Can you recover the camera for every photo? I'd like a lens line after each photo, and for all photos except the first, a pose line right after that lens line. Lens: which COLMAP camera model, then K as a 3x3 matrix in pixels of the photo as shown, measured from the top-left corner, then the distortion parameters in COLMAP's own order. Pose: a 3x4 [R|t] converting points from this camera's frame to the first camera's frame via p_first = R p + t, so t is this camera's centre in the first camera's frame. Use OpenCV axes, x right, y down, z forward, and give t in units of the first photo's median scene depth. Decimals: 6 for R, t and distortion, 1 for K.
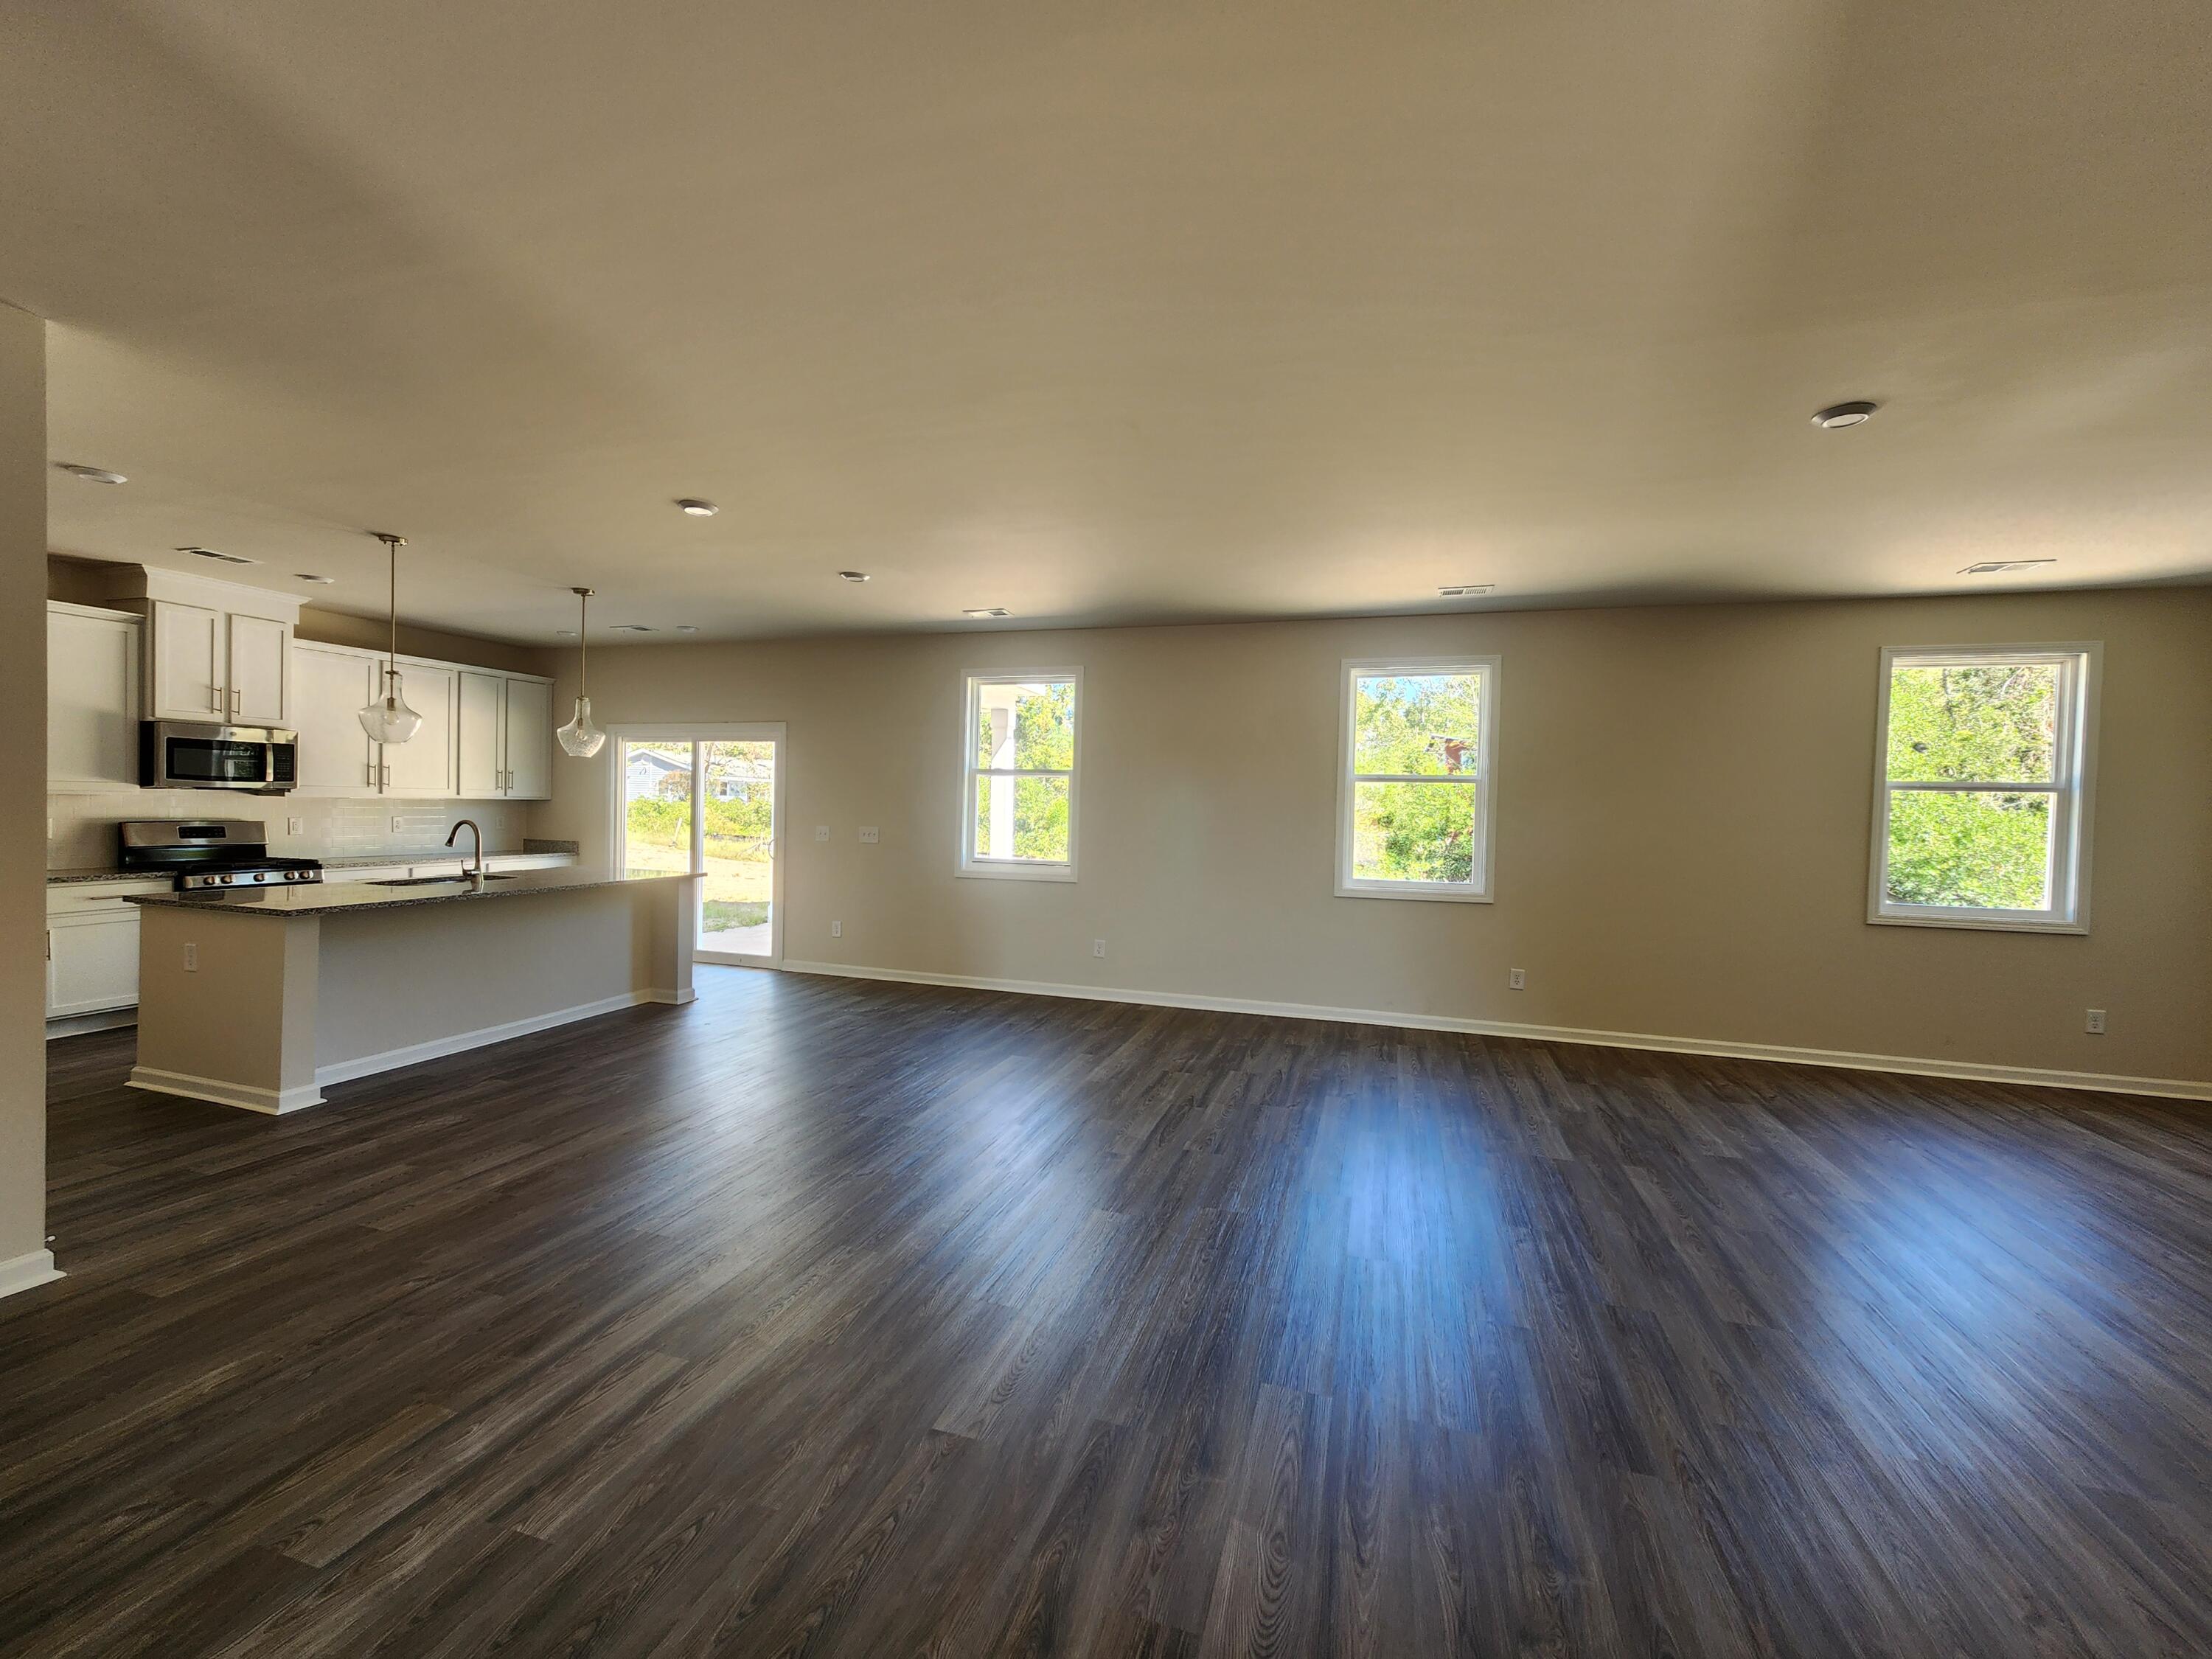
lens RADIAL K [[913.6, 0, 1101.8], [0, 913.6, 827.5], [0, 0, 1]] dist [0.001474, 0.000058]
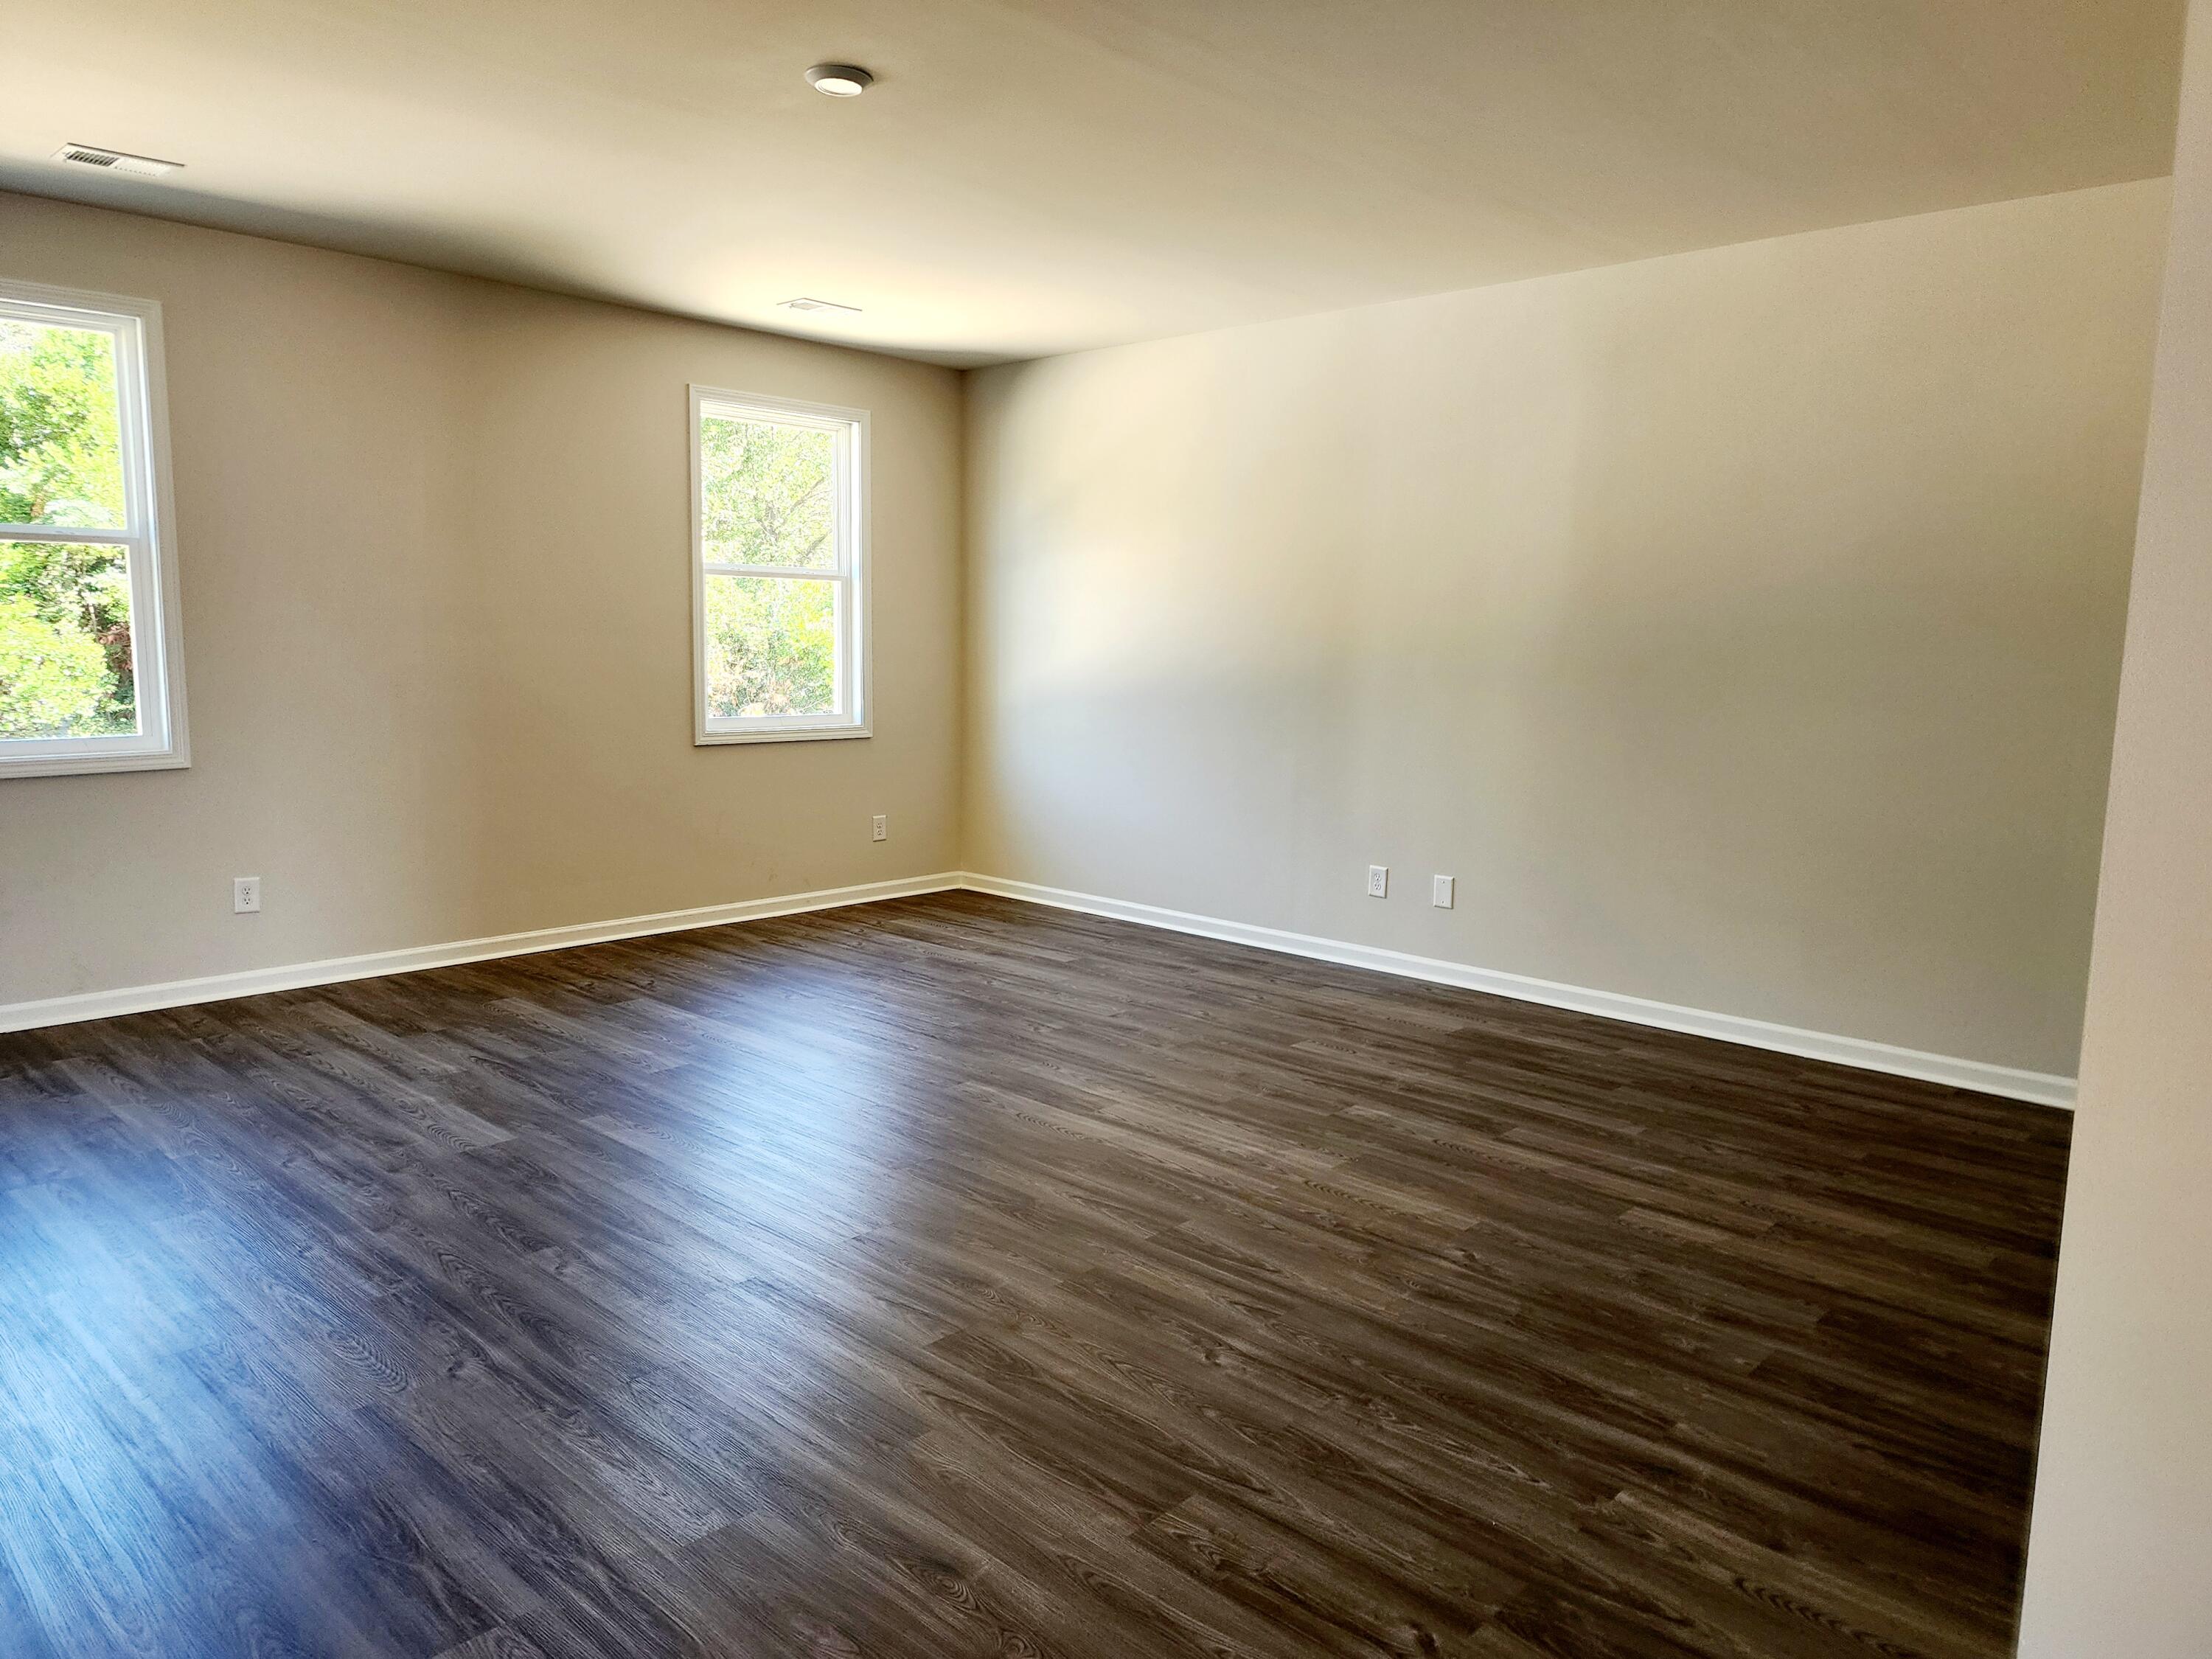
lens RADIAL K [[1489.4, 0, 1102.9], [0, 1489.4, 832.4], [0, 0, 1]] dist [0.054931, -0.001494]
pose [[0.436545, -0.137851, 0.889059, -0.190577], [0.016430, 0.989249, 0.145318, -0.002798], [-0.899532, -0.048831, 0.434117, 0.133338]]
